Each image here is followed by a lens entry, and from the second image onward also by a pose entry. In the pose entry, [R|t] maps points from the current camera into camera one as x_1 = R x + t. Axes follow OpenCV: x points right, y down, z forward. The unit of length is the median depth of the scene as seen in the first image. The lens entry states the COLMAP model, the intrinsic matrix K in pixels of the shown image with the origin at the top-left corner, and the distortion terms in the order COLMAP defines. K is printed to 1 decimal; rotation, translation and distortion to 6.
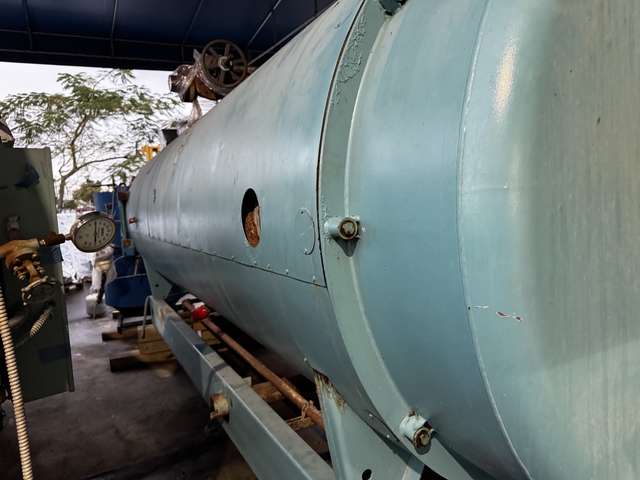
lens RADIAL K [[458.6, 0, 318.9], [0, 458.6, 240.0], [0, 0, 1]] dist [0.011499, 0.001360]
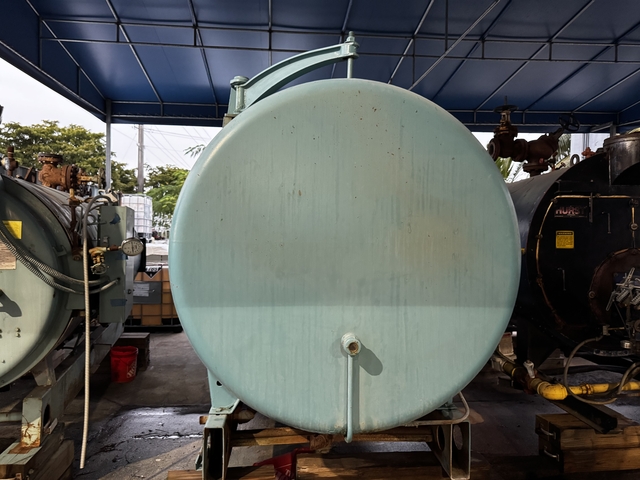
lens RADIAL K [[458.6, 0, 322.2], [0, 458.6, 239.9], [0, 0, 1]] dist [0.011499, 0.001360]
pose [[0.920593, 0.080824, -0.382069, 1.286121], [-0.107399, 0.993022, -0.048712, -0.044220], [0.375466, 0.085878, 0.922849, -0.734838]]
